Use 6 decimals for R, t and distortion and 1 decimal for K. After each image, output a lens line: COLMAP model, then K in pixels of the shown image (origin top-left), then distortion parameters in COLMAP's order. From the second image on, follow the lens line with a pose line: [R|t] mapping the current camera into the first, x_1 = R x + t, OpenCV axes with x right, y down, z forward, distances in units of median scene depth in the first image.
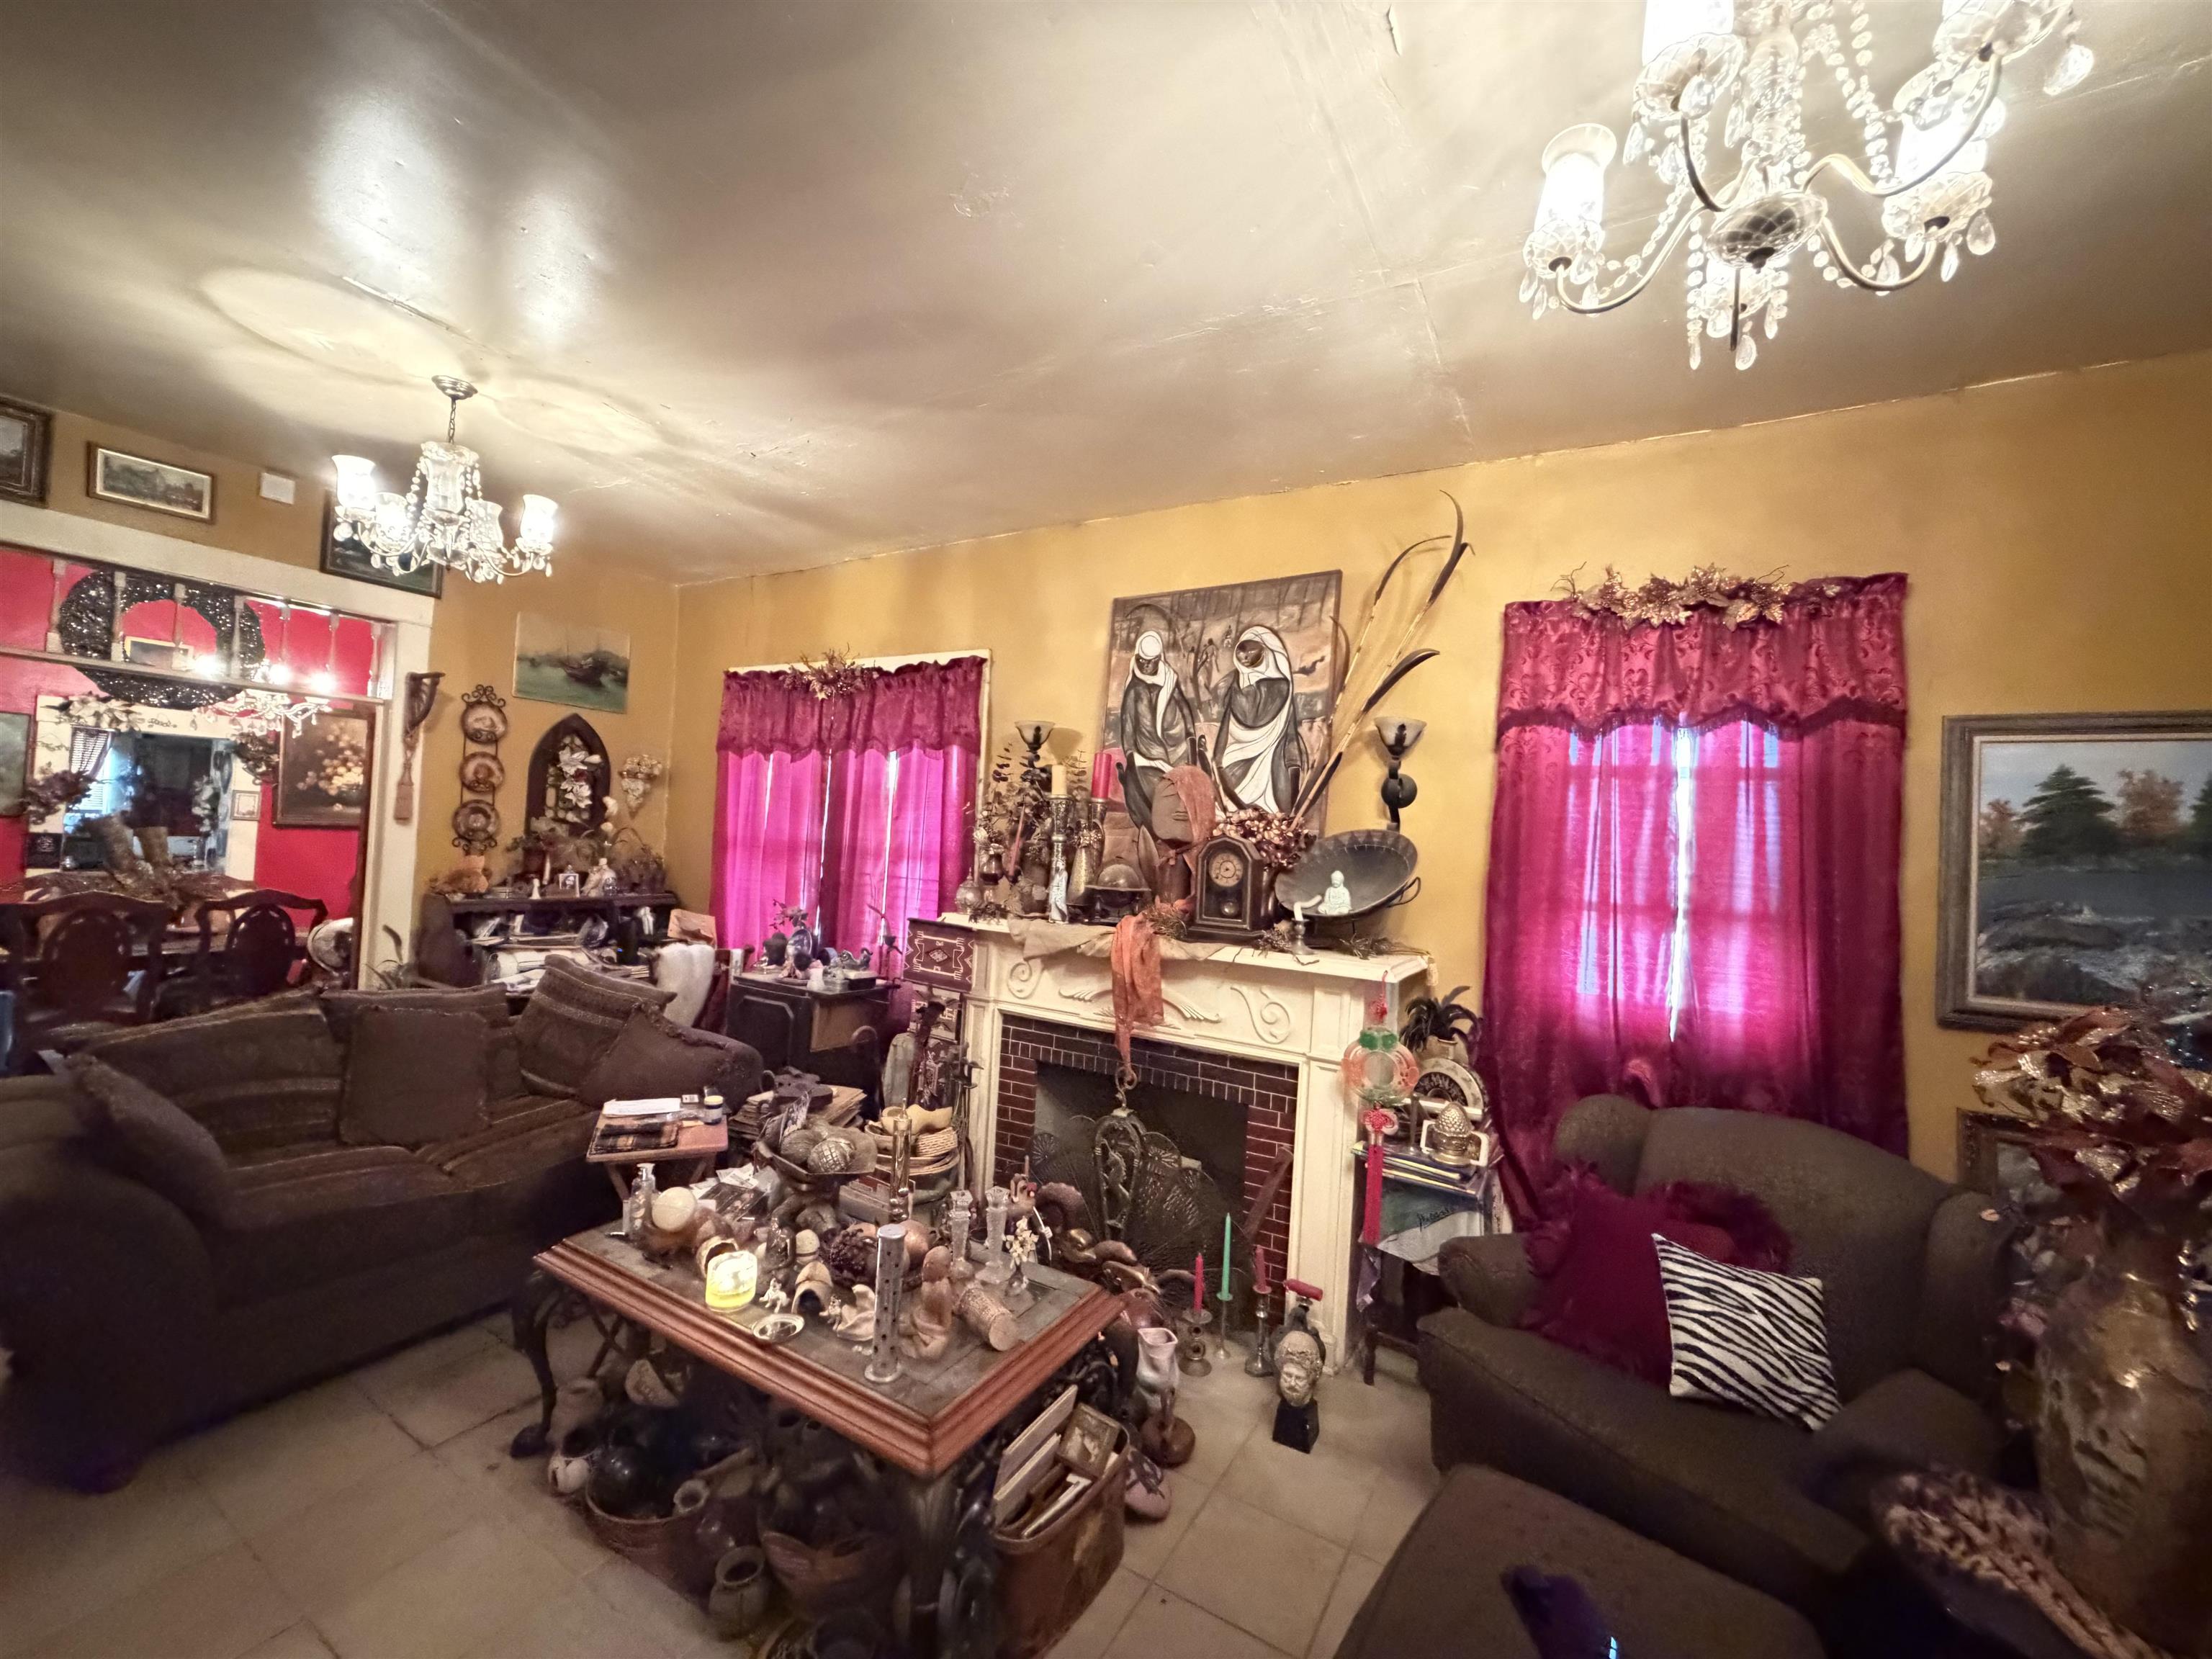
lens RADIAL K [[885.4, 0, 1096.1], [0, 885.4, 823.7], [0, 0, 1]] dist [0.012846, 0.000017]
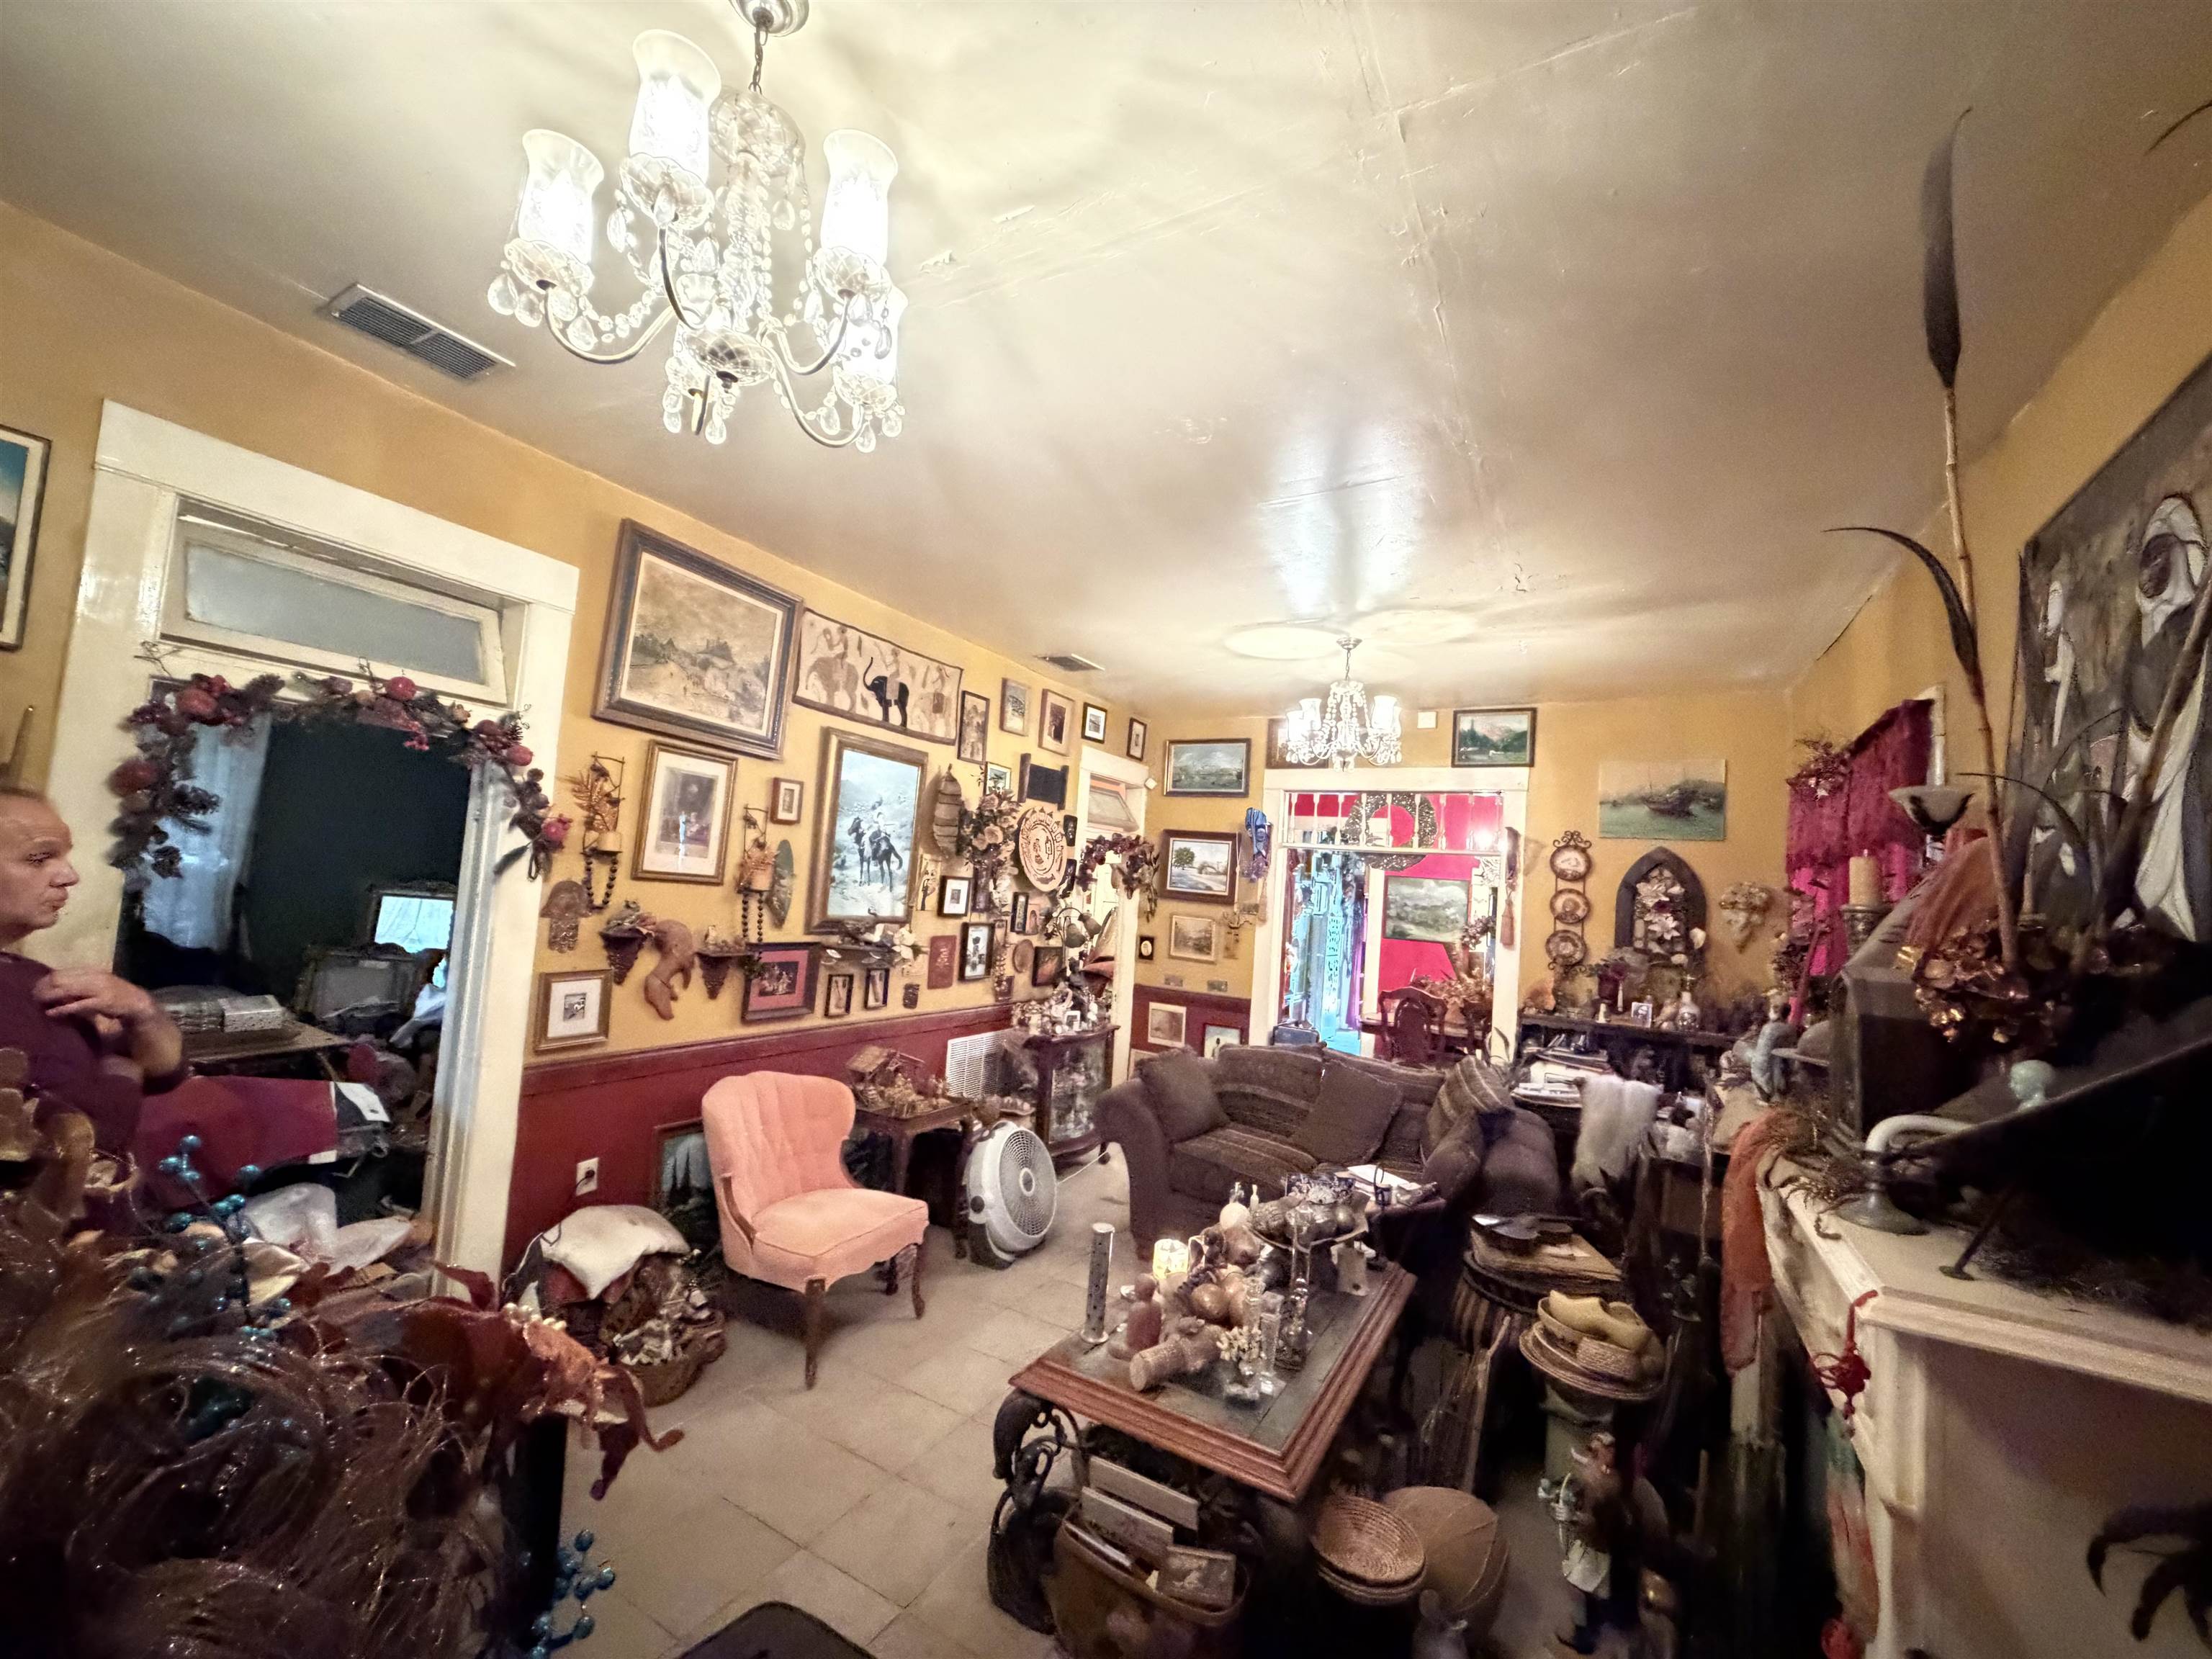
lens RADIAL K [[885.4, 0, 1104.8], [0, 885.4, 829.8], [0, 0, 1]] dist [0.012846, 0.000017]
pose [[0.028024, -0.118939, -0.992506, 0.556894], [-0.049610, 0.991507, -0.120220, 0.015773], [0.998375, 0.052608, 0.021886, 0.455835]]
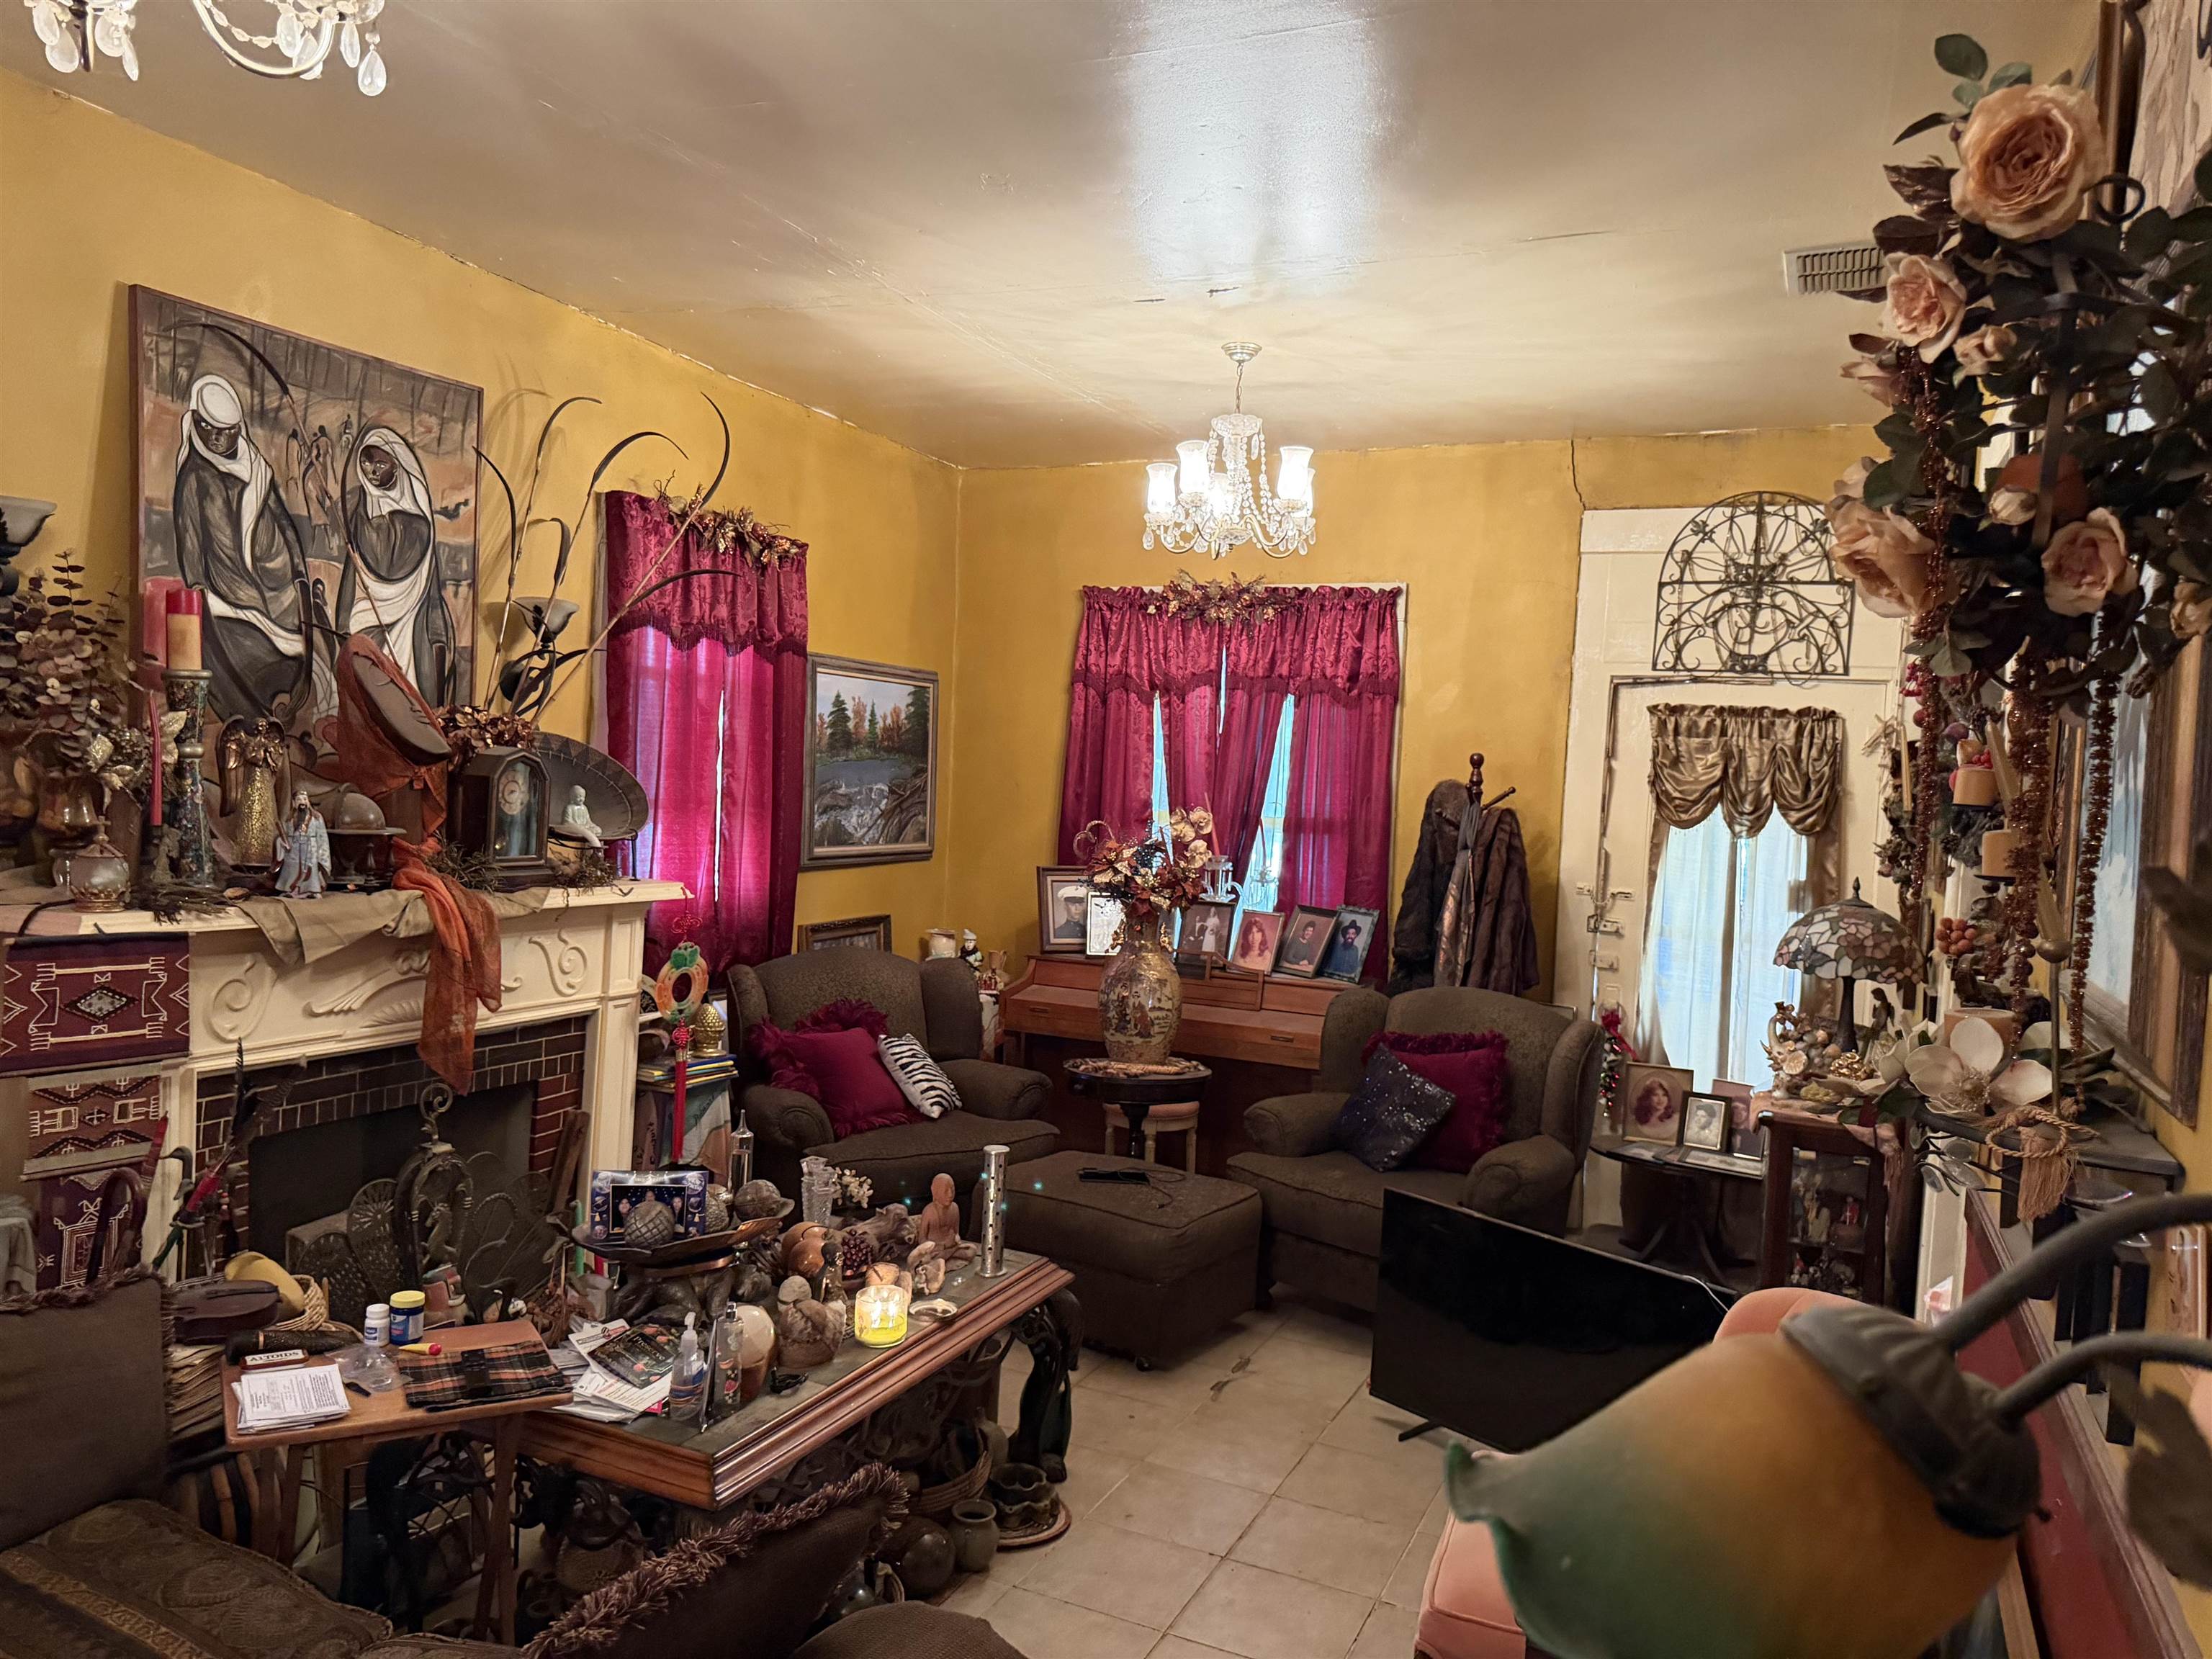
lens RADIAL K [[1541.2, 0, 1104.4], [0, 1541.2, 835.0], [0, 0, 1]] dist [-0.009620, -0.004817]
pose [[-0.108648, -0.096196, 0.989415, -1.021420], [-0.076198, 0.993185, 0.088195, -0.056025], [-0.991156, -0.065809, -0.115238, 0.539264]]
